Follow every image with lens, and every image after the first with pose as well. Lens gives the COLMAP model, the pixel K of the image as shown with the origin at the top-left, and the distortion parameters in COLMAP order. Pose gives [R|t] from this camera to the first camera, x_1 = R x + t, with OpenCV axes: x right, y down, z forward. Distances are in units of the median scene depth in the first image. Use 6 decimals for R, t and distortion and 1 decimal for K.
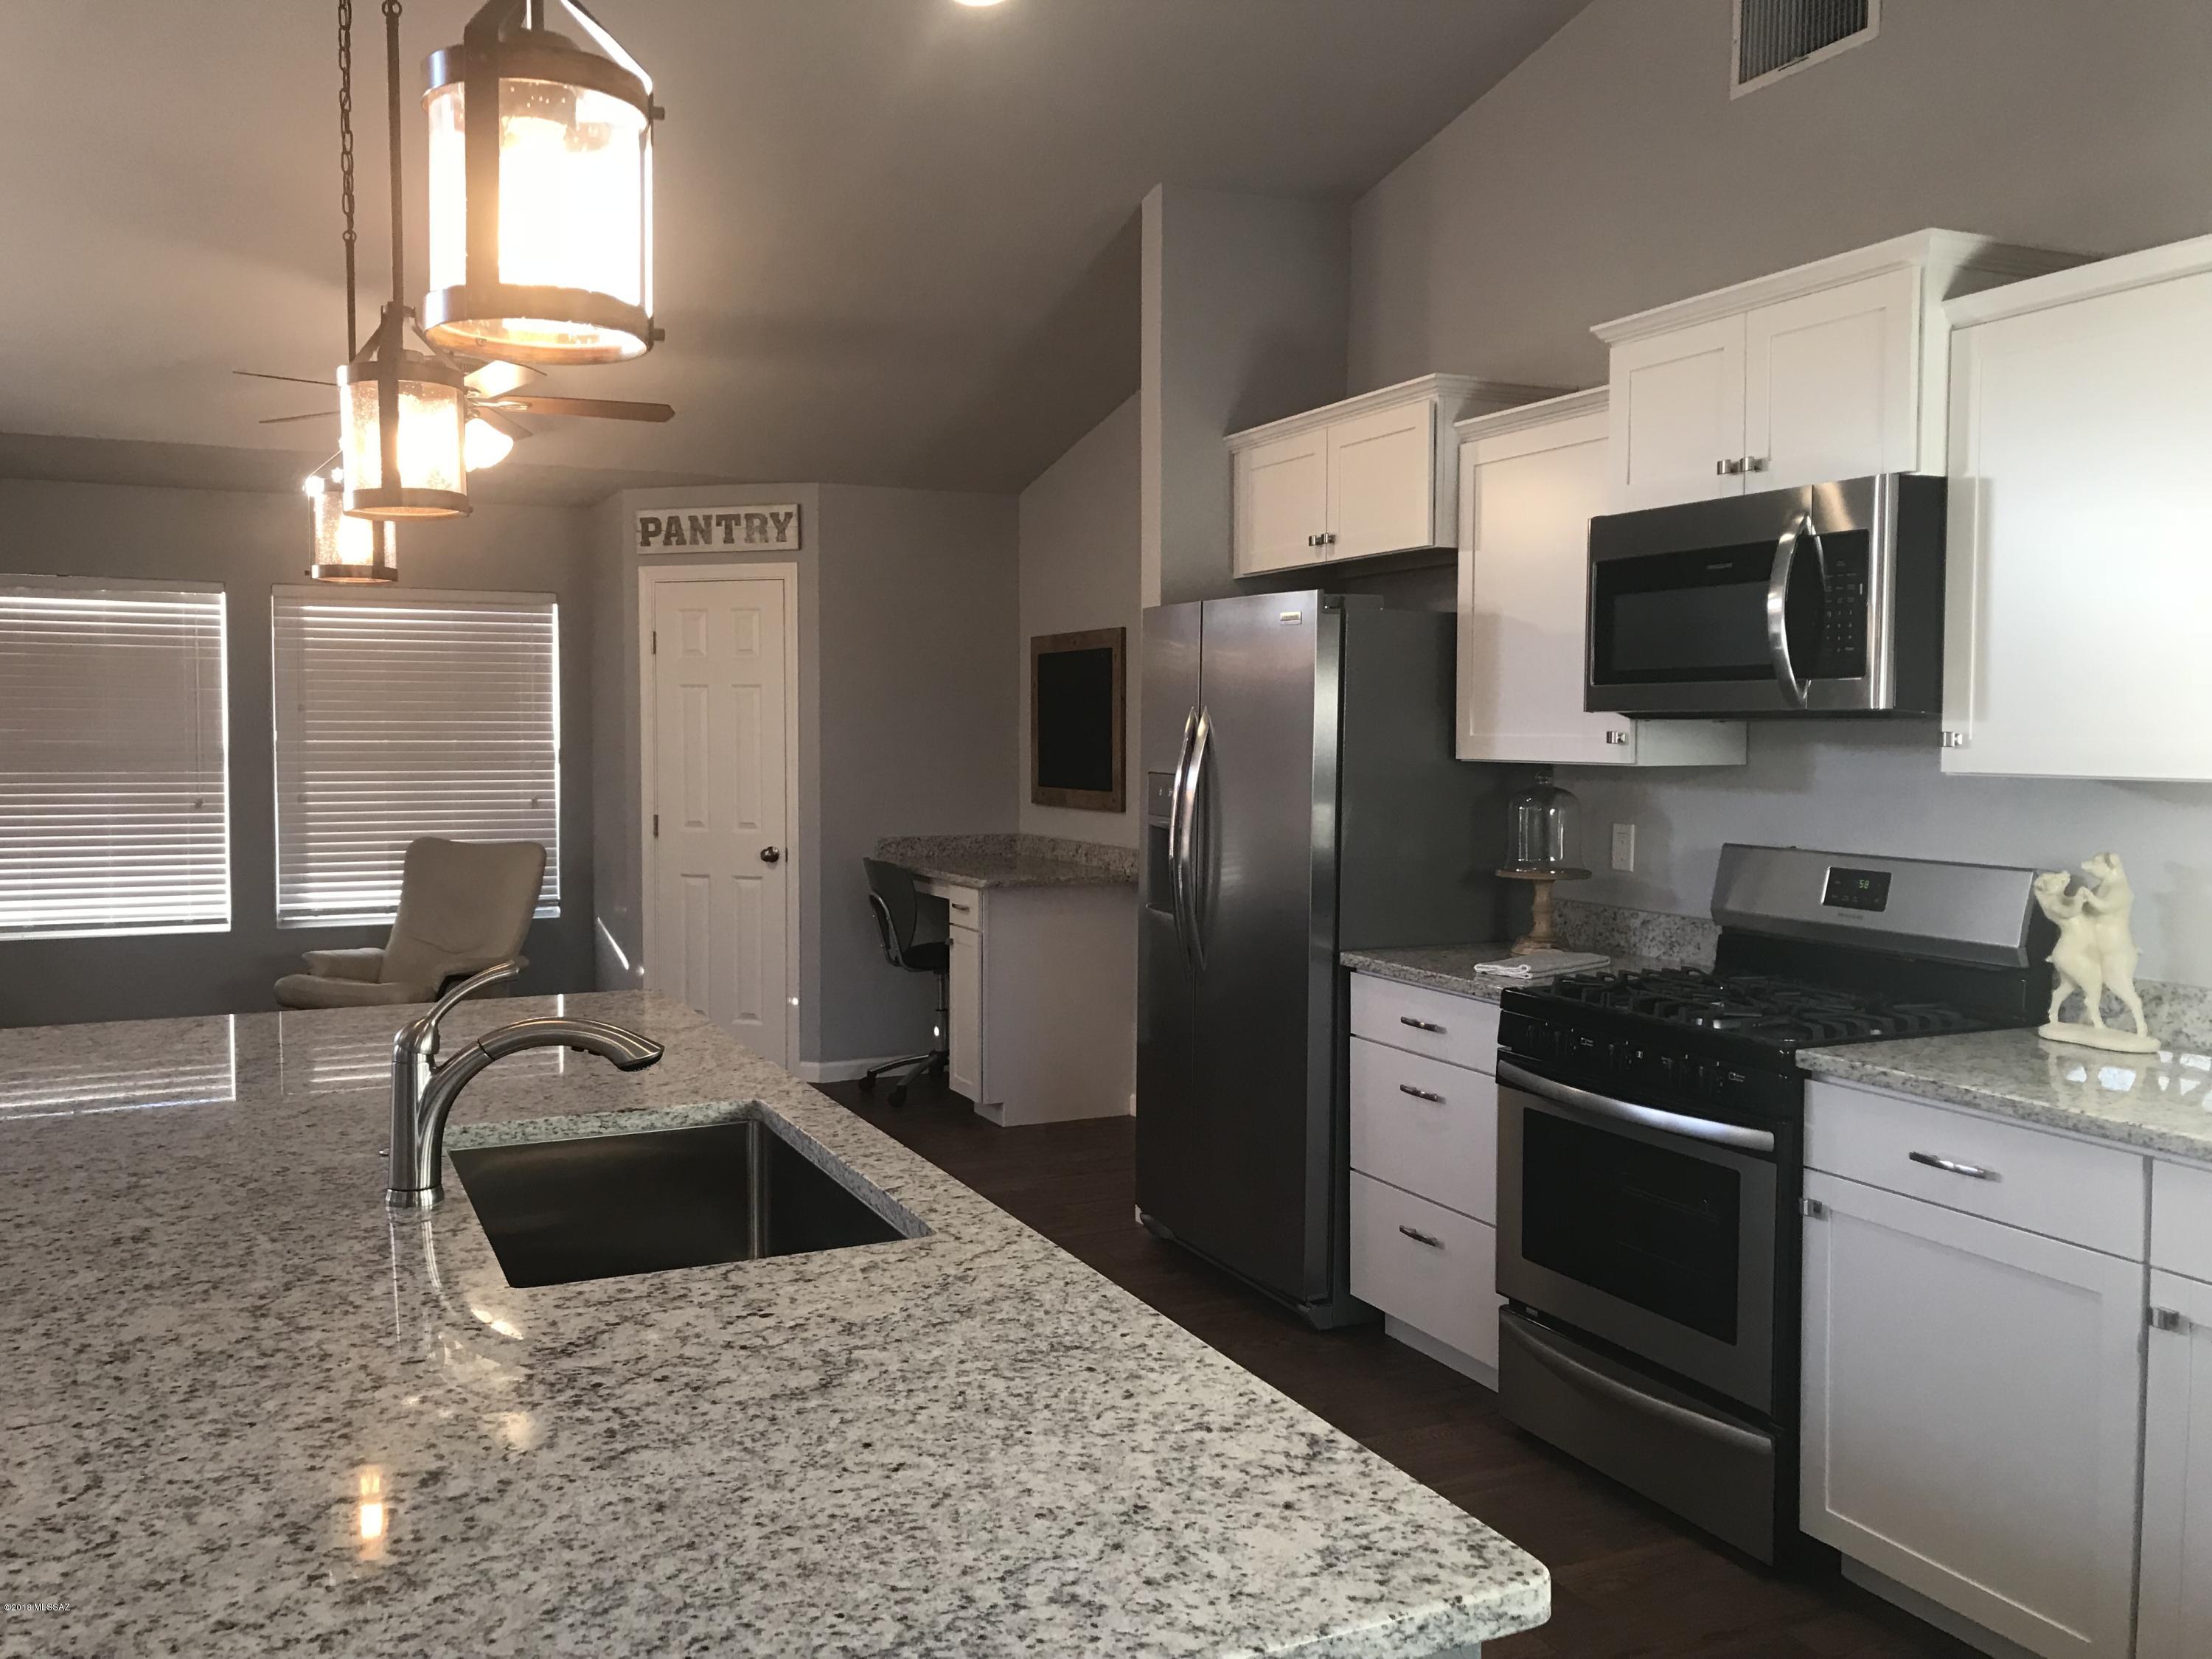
lens RADIAL K [[1826.9, 0, 1092.1], [0, 1826.9, 822.7], [0, 0, 1]] dist [0.069731, -0.093385]
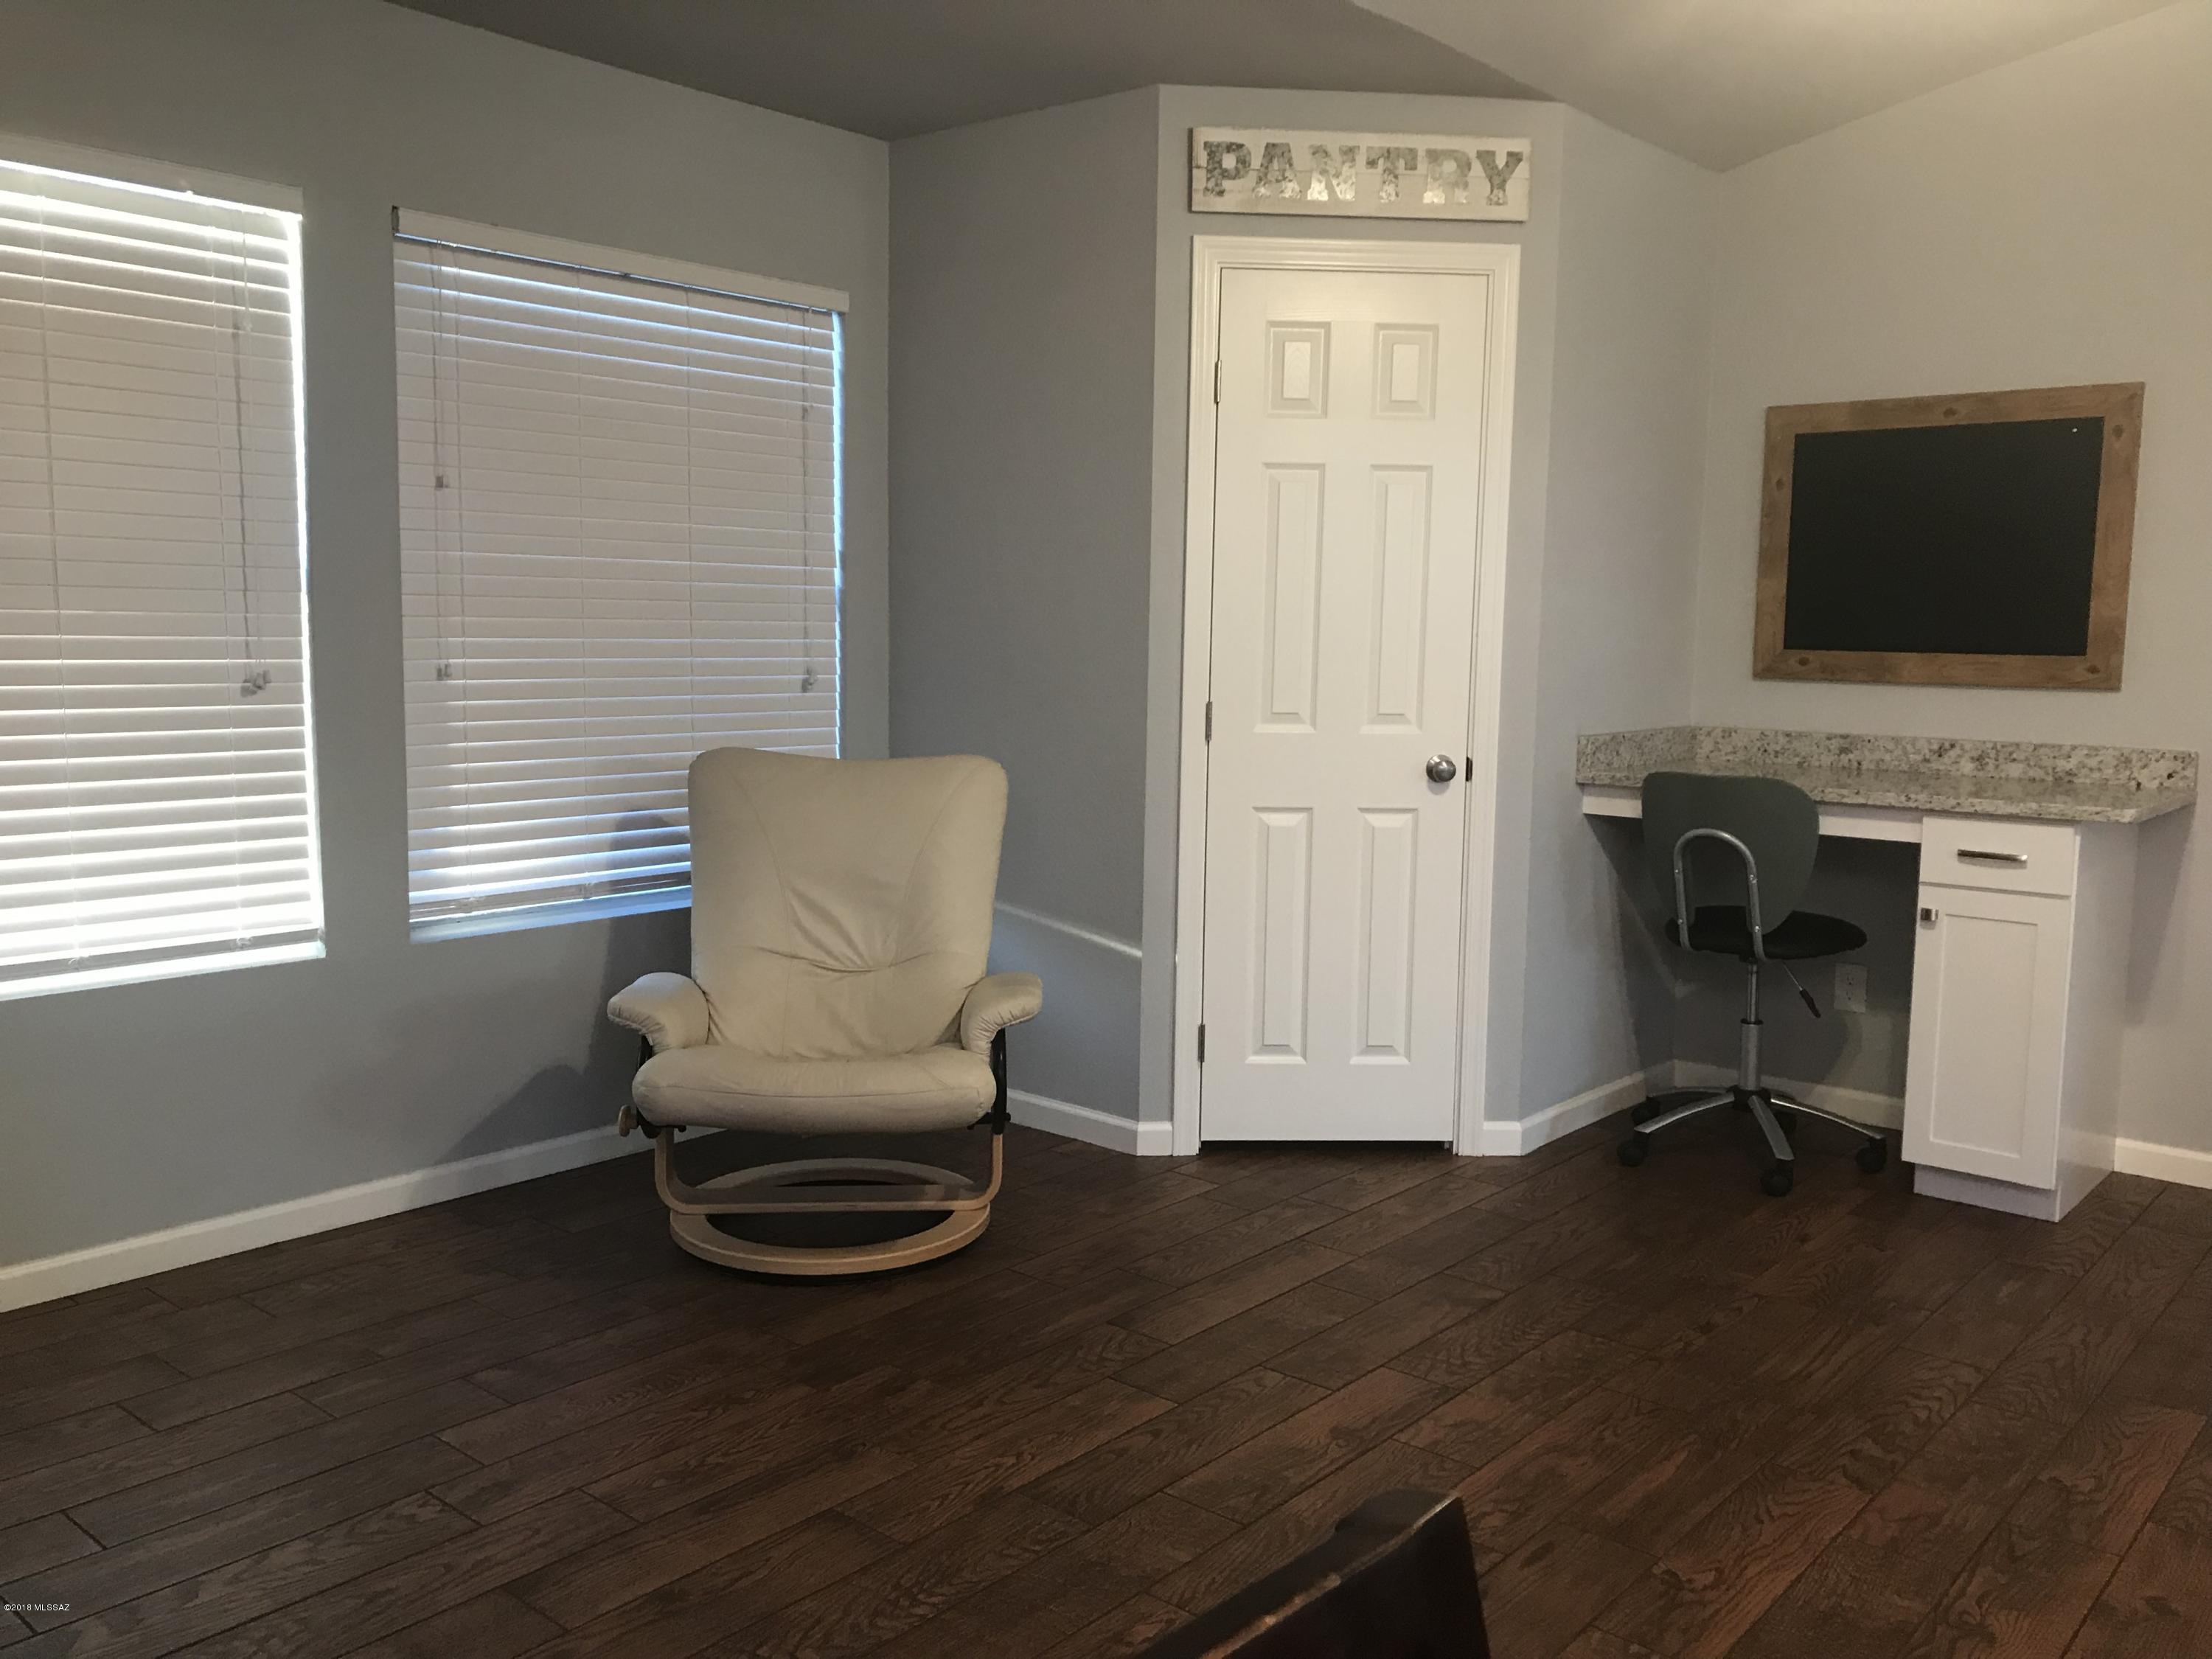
lens RADIAL K [[1832.5, 0, 1106.0], [0, 1832.5, 829.5], [0, 0, 1]] dist [0.000896, -0.001642]
pose [[0.909364, -0.037820, 0.414278, -0.879833], [0.010454, 0.997622, 0.068125, -0.005988], [-0.415869, -0.057620, 0.907597, 0.912036]]
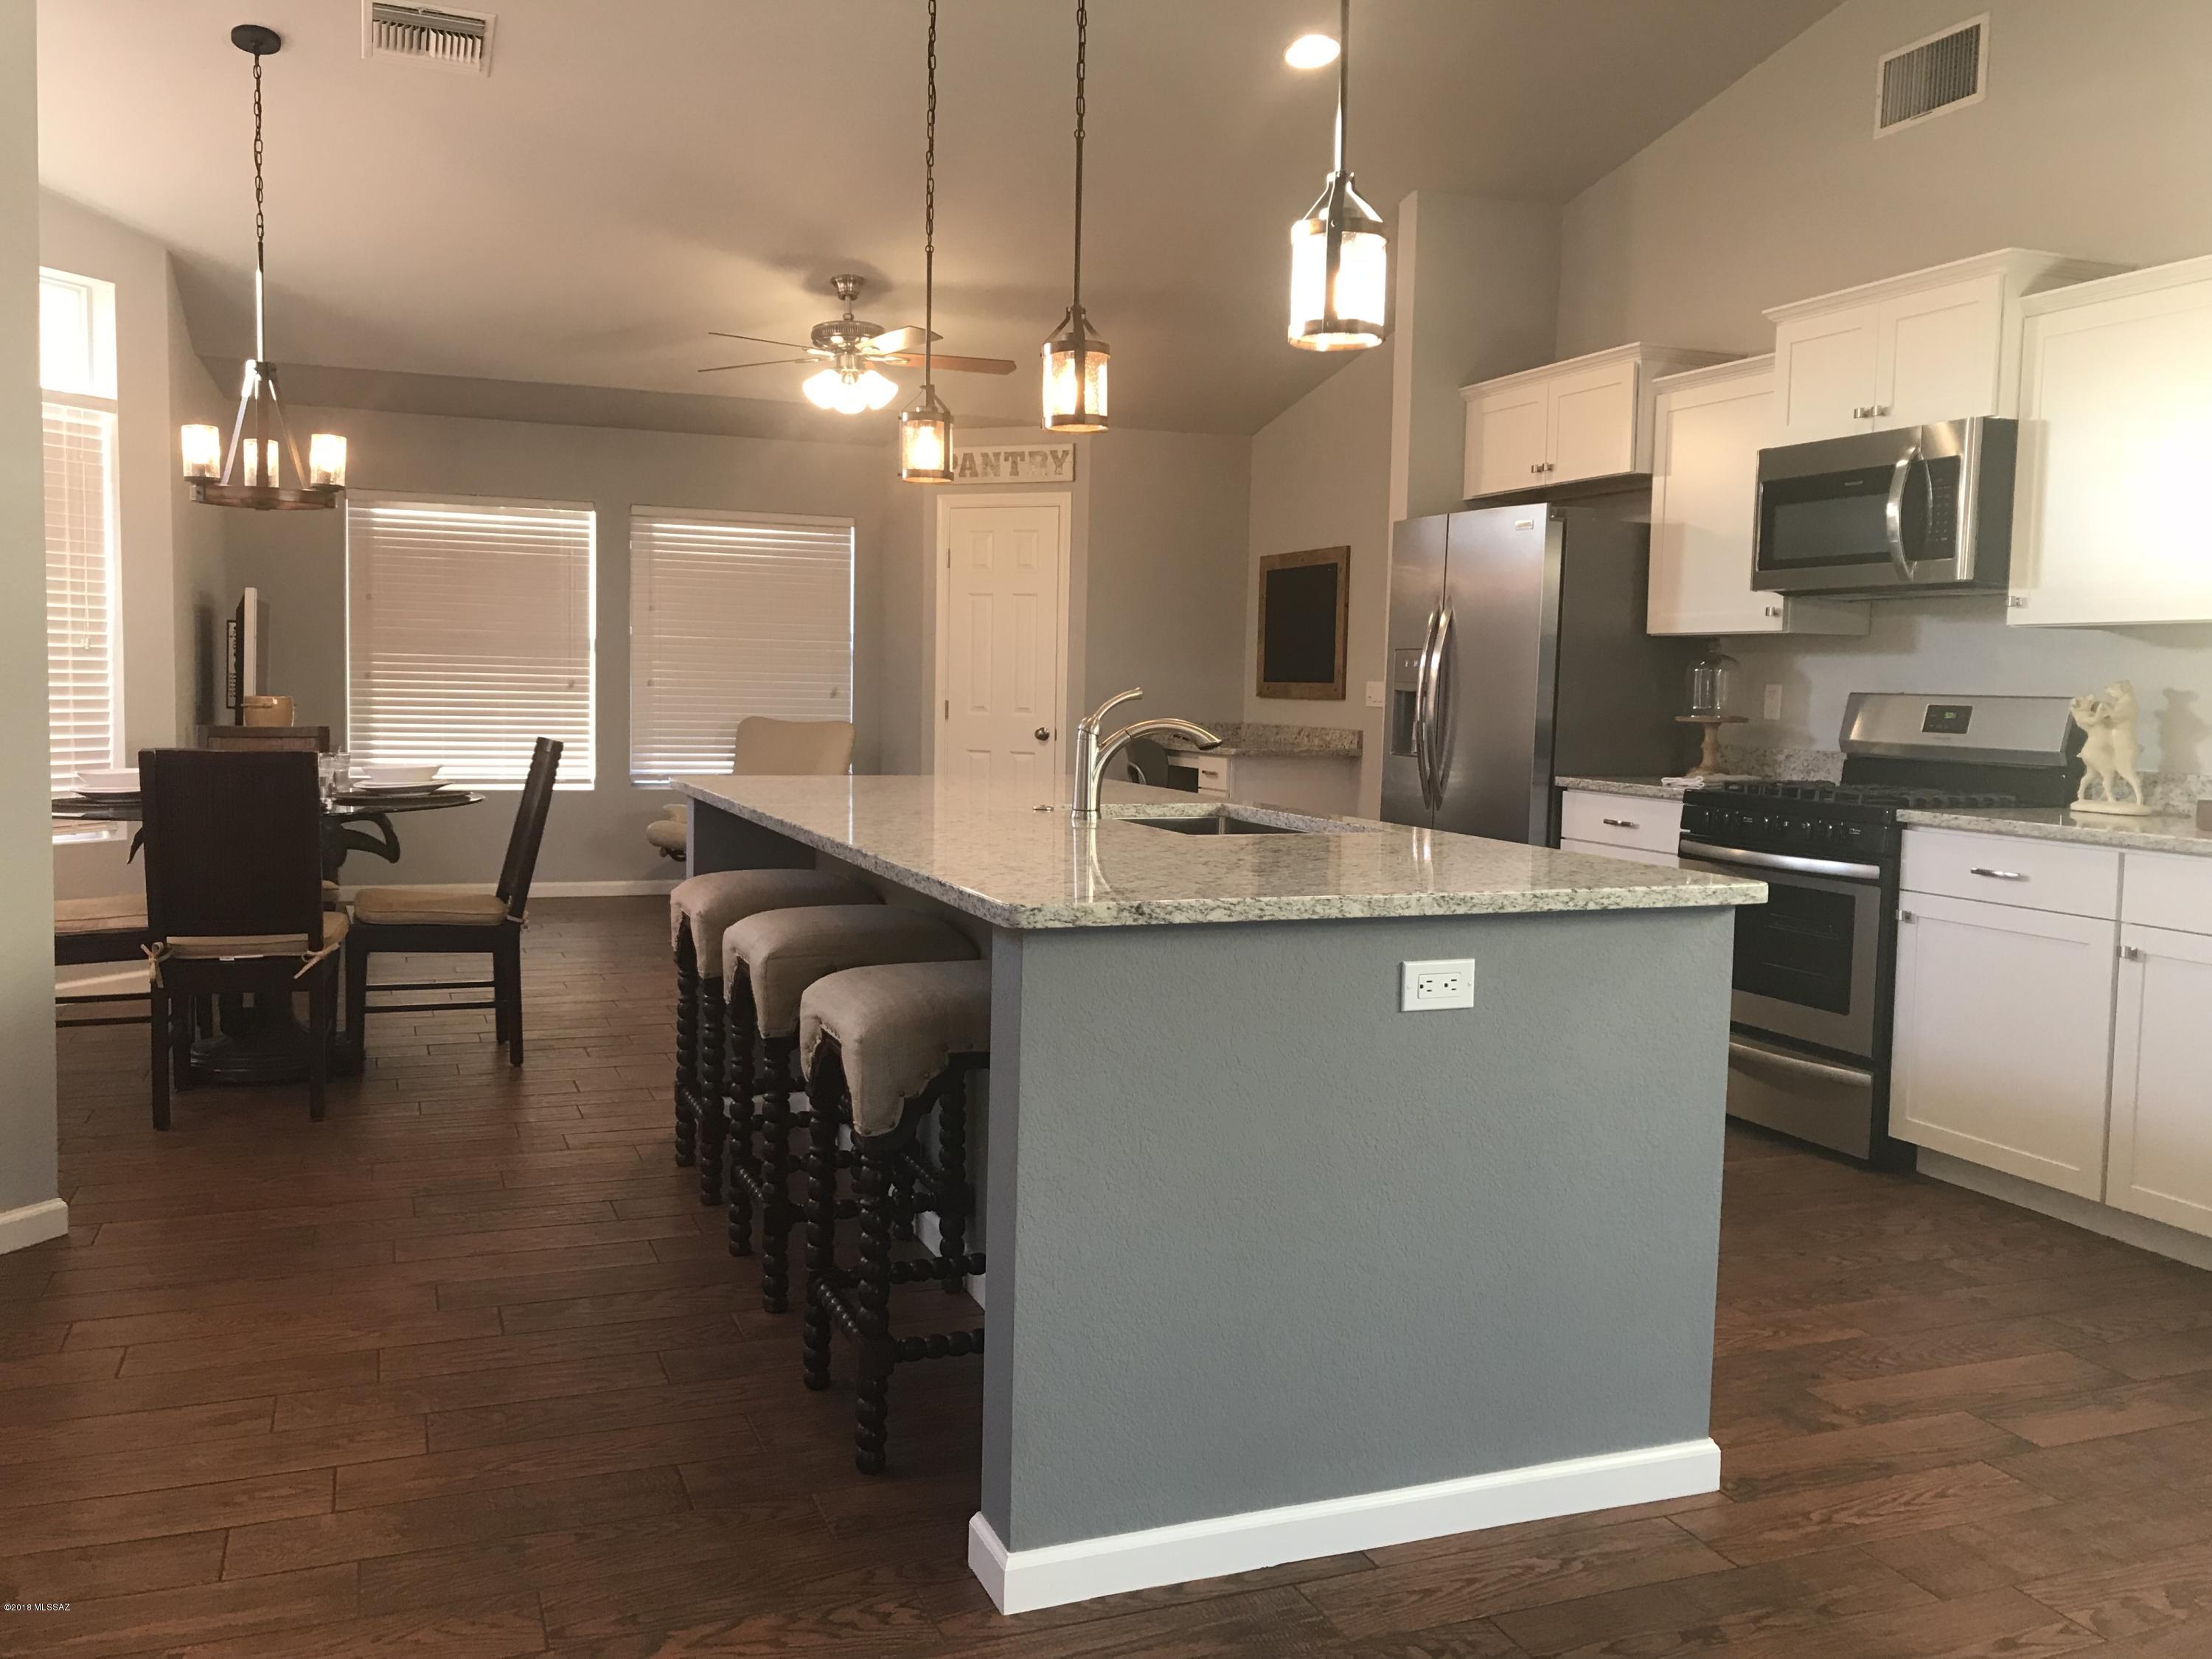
lens RADIAL K [[1826.9, 0, 1092.1], [0, 1826.9, 822.7], [0, 0, 1]] dist [0.069731, -0.093385]
pose [[0.998157, 0.022790, -0.056250, -0.126914], [-0.021449, 0.999474, 0.024325, 0.080187], [0.056775, -0.023074, 0.998120, -0.364346]]
